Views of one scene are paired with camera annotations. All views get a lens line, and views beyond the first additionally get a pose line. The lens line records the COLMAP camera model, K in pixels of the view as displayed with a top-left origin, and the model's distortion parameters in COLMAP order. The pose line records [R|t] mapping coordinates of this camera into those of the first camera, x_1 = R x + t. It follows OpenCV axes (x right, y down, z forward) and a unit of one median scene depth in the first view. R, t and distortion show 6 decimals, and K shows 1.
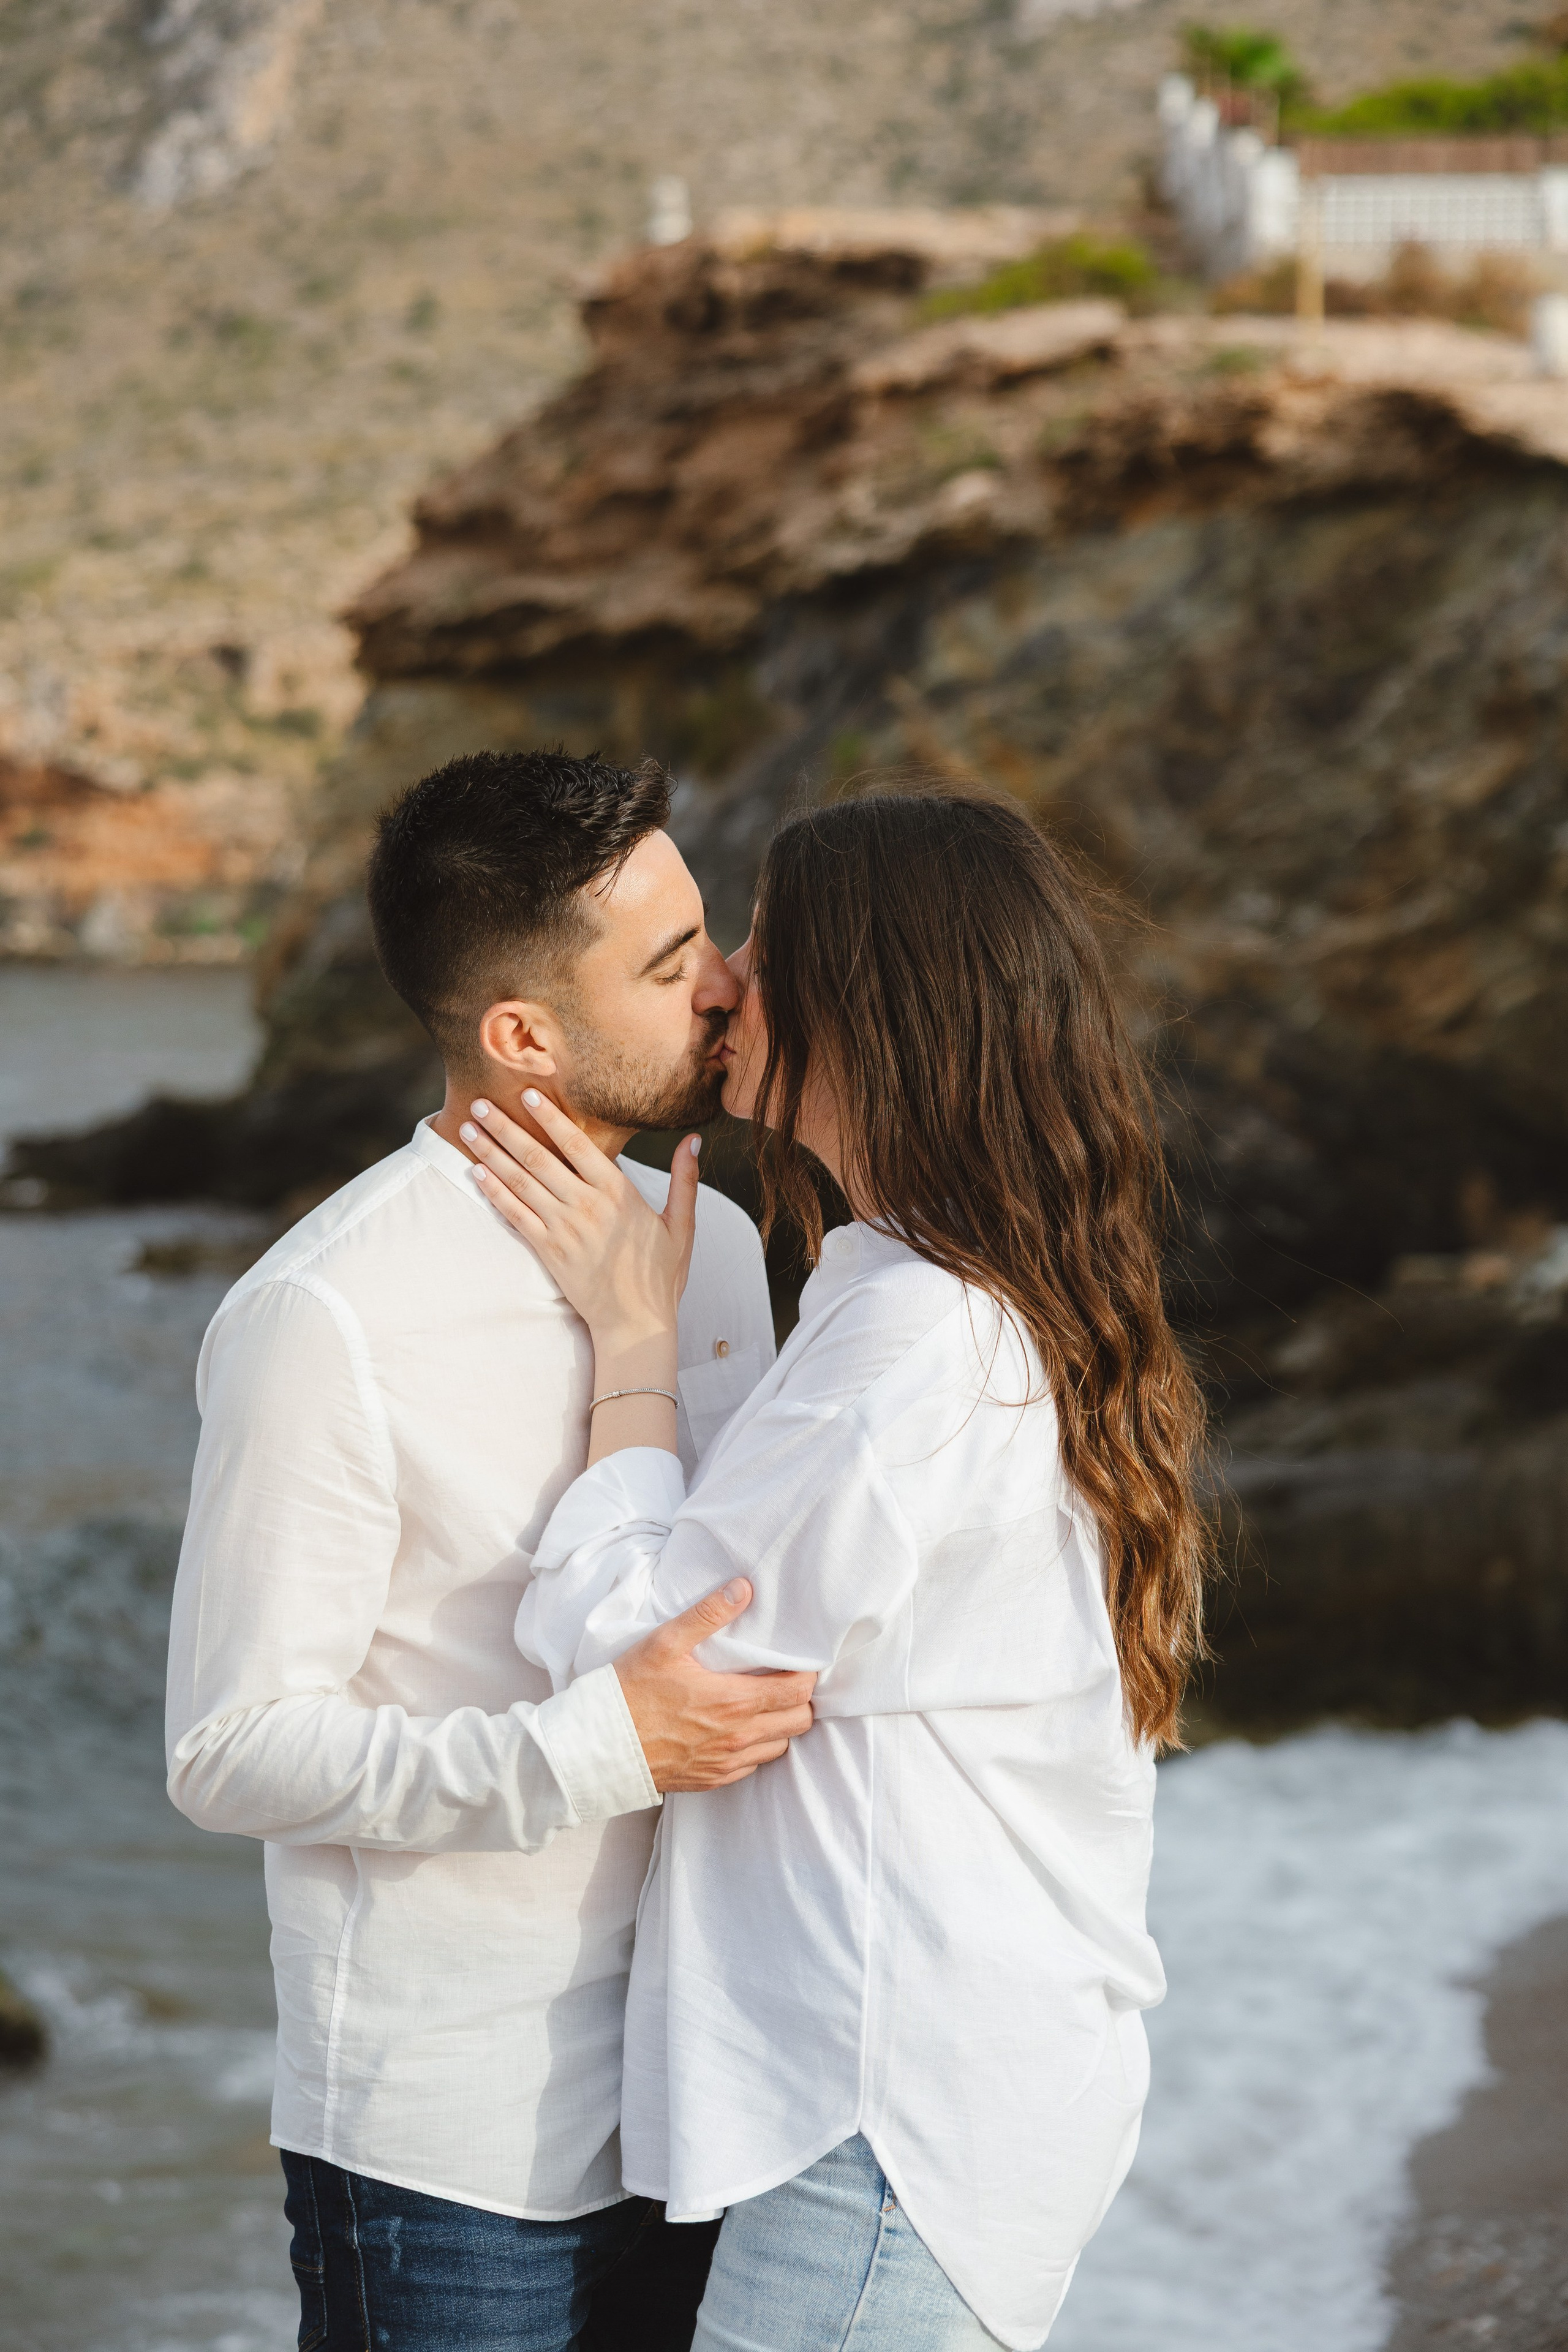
lens RADIAL K [[4133.4, 0, 781.7], [0, 4133.4, 1160.9], [0, 0, 1]] dist [0.050954, 0.000000]
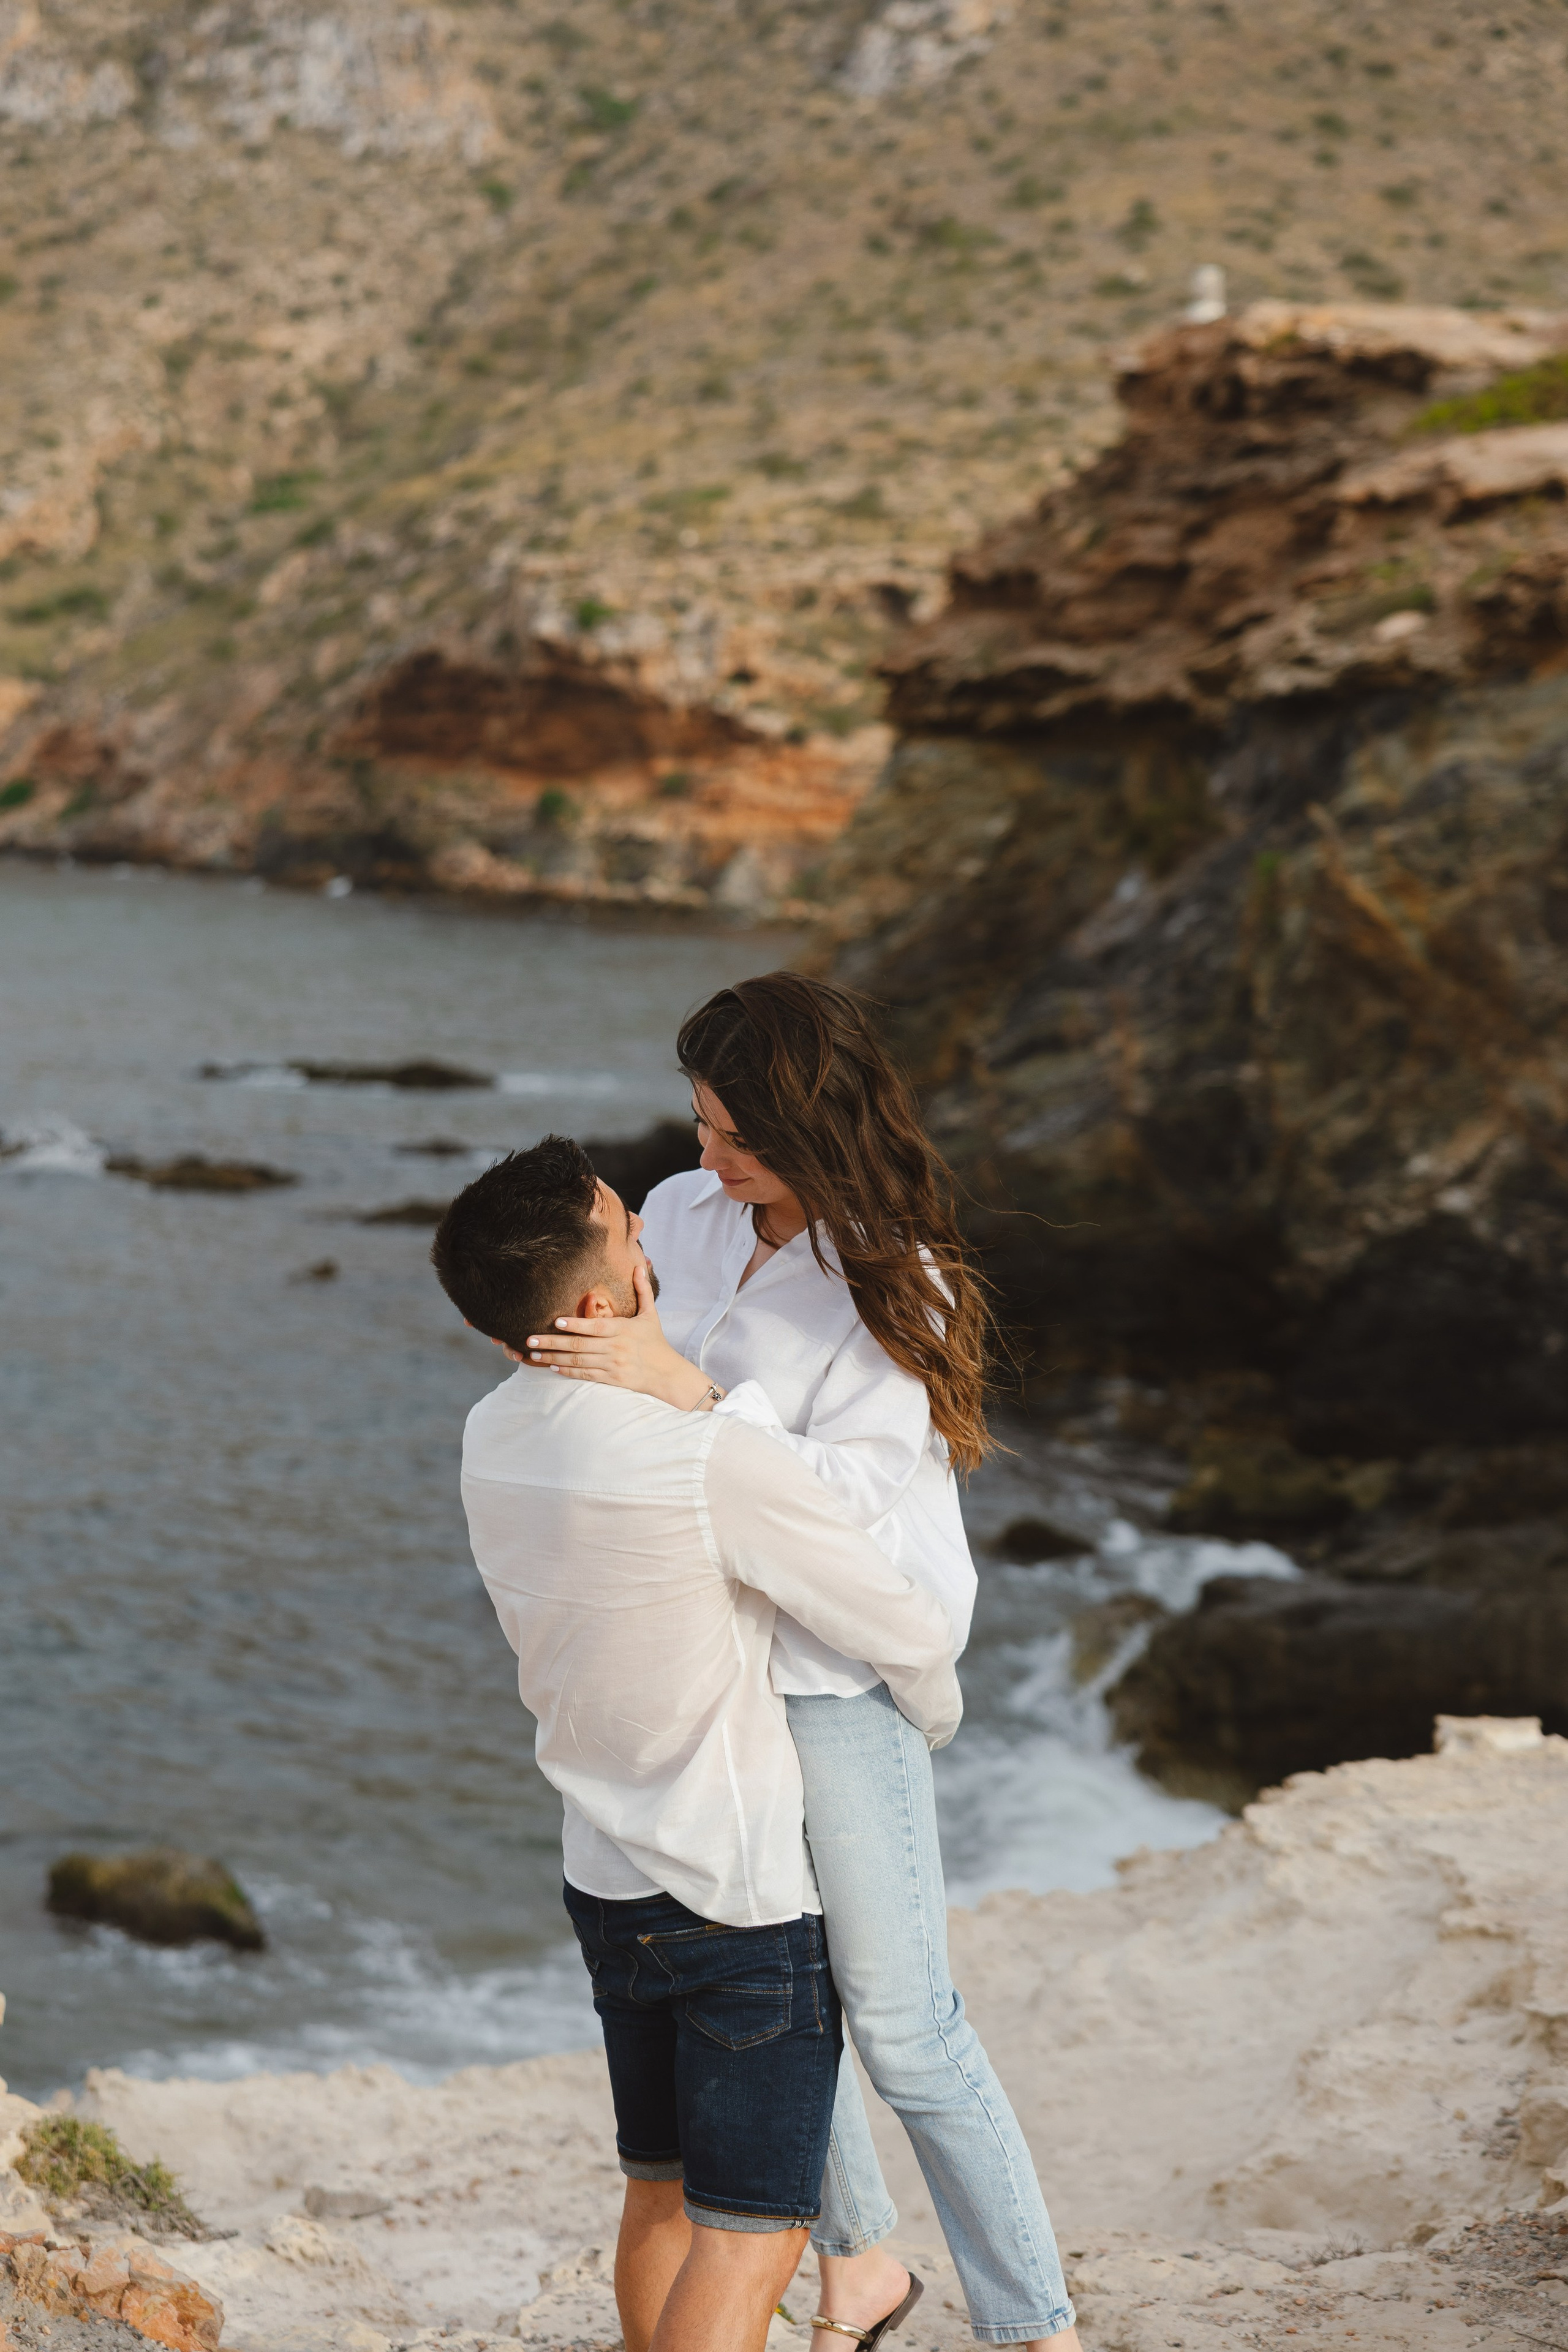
lens RADIAL K [[4732.5, 0, 752.6], [0, 4732.5, 1156.0], [0, 0, 1]] dist [0.035607, 0.000000]
pose [[0.982717, 0.062650, -0.174191, 0.085903], [-0.060808, 0.998023, 0.015899, -0.030150], [0.174842, -0.005032, 0.984584, -0.187996]]
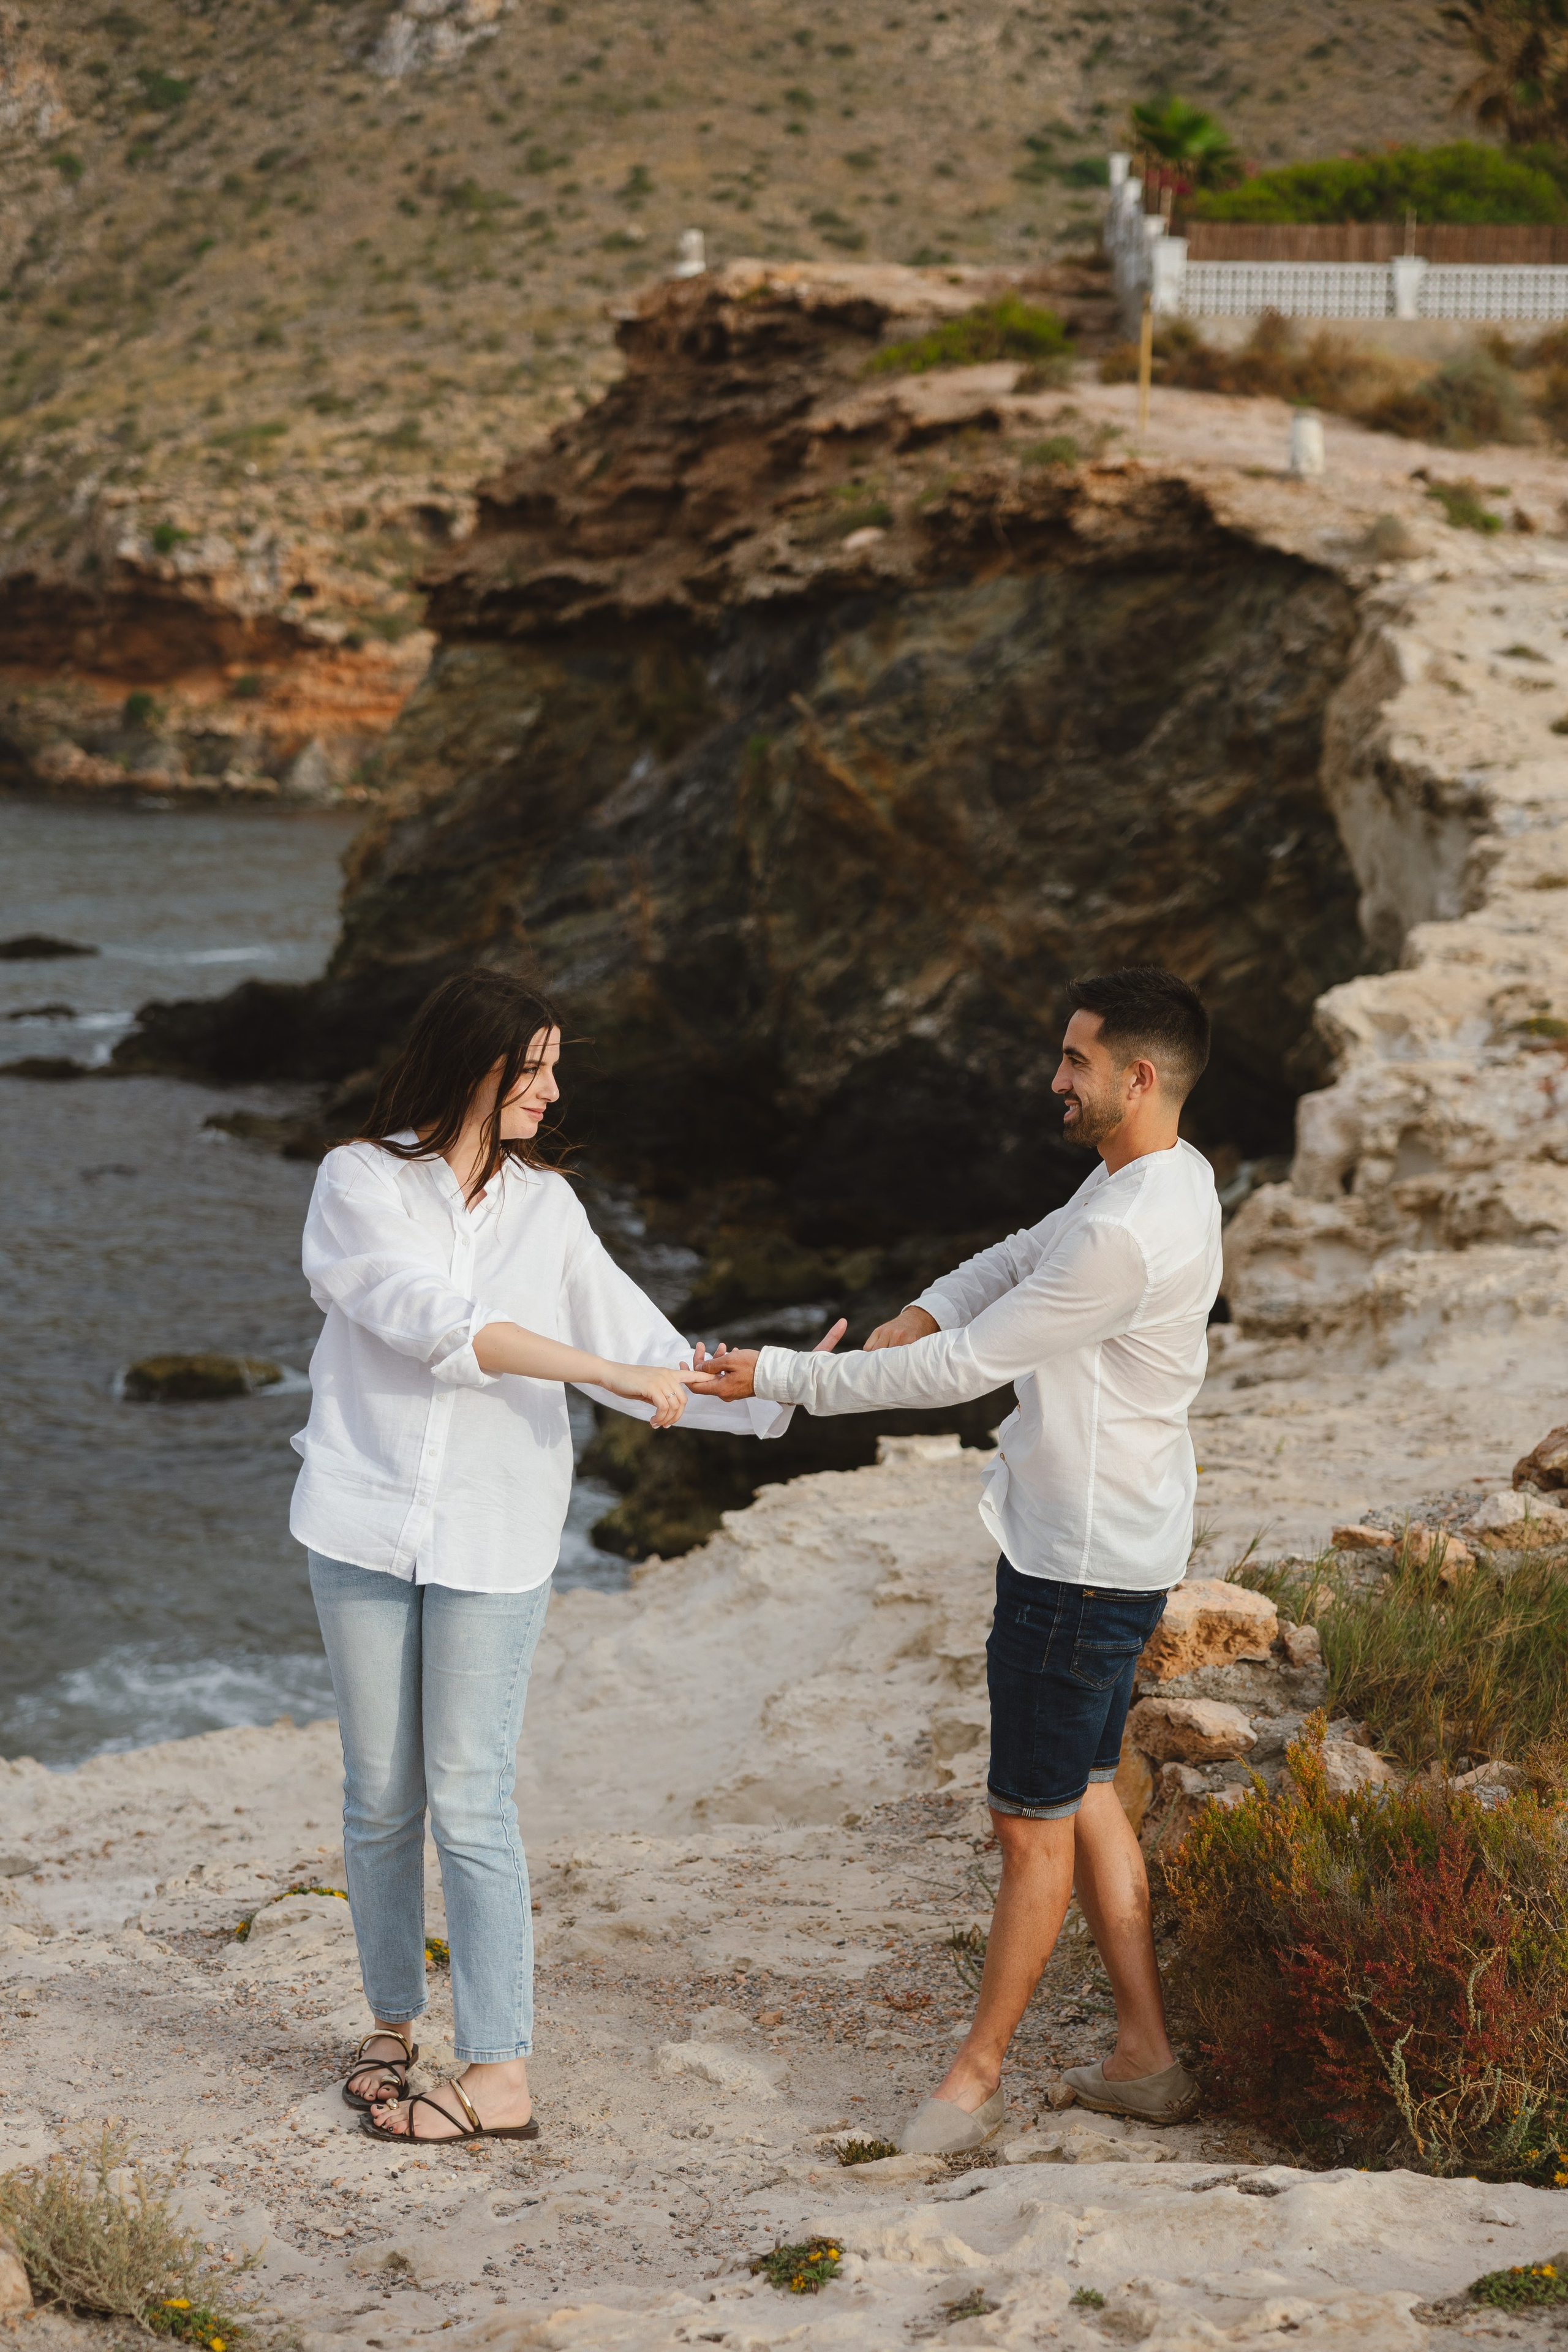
lens RADIAL K [[4107.4, 0, 839.9], [0, 4107.4, 1185.8], [0, 0, 1]] dist [0.015230, 0.000000]
pose [[0.998198, 0.032295, -0.050583, 0.090170], [-0.029501, 0.998048, 0.055047, -0.030064], [0.052262, -0.053456, 0.997202, -0.203240]]
